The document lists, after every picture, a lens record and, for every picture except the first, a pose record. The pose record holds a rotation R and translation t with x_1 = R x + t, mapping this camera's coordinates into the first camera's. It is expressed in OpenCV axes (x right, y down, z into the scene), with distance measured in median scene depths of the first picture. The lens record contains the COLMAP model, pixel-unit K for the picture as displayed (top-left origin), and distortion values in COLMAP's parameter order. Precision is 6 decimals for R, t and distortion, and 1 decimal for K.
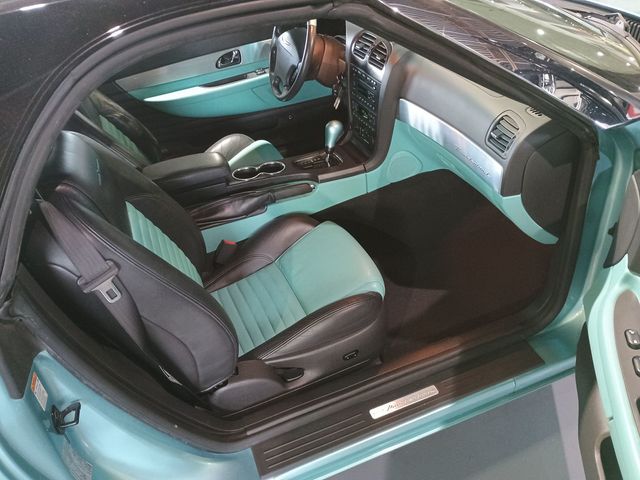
lens RADIAL K [[560.5, 0, 325.2], [0, 560.5, 241.6], [0, 0, 1]] dist [0.072129, -0.107467]
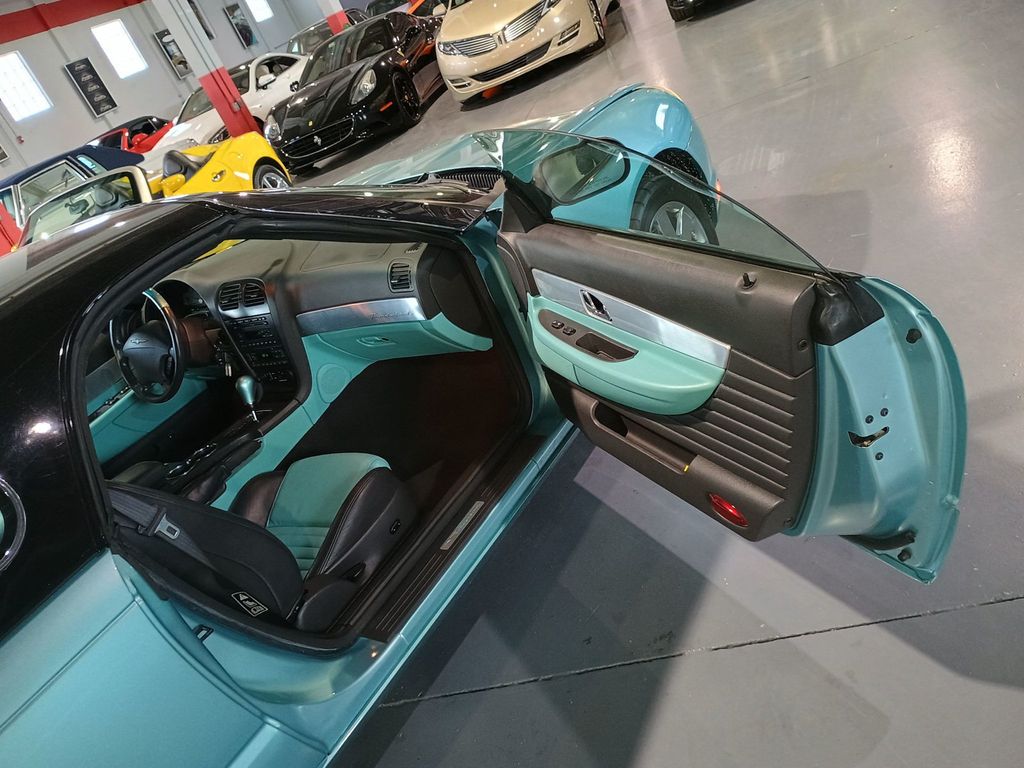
lens RADIAL K [[896.8, 0, 523.0], [0, 896.8, 386.5], [0, 0, 1]] dist [0.072129, -0.107467]
pose [[0.771437, -0.460290, 0.439338, -0.312000], [0.571726, 0.804483, -0.161050, 0.330474], [-0.279310, 0.375420, 0.883768, -0.480038]]
